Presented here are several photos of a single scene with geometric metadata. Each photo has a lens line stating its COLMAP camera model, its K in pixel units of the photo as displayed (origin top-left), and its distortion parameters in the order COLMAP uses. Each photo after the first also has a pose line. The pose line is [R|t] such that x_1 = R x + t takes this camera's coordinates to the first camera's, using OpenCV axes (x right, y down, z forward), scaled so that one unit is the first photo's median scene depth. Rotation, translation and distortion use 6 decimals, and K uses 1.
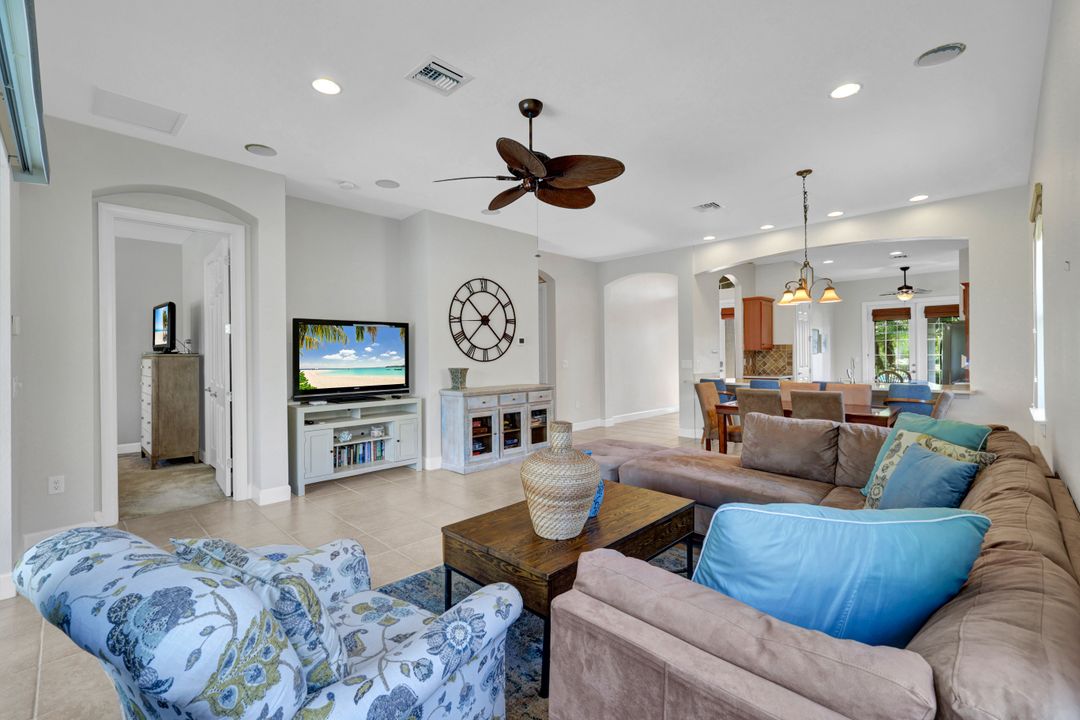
lens RADIAL K [[466.2, 0, 540.0], [0, 466.2, 360.0], [0, 0, 1]] dist [0.001305, 0.000088]
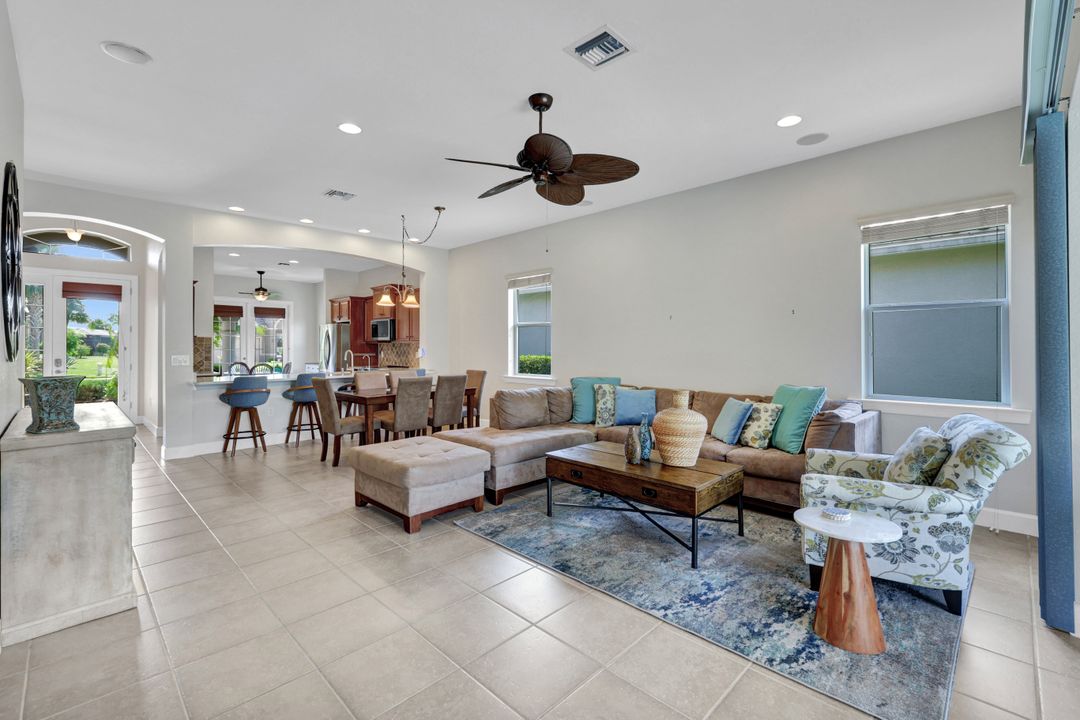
lens RADIAL K [[469.1, 0, 541.5], [0, 469.1, 340.7], [0, 0, 1]] dist [-0.000828, 0.000074]
pose [[0.001849, 0.016302, 0.999865, -0.329383], [0.013424, 0.999777, -0.016326, -0.006128], [-0.999908, 0.013453, 0.001629, 0.329352]]
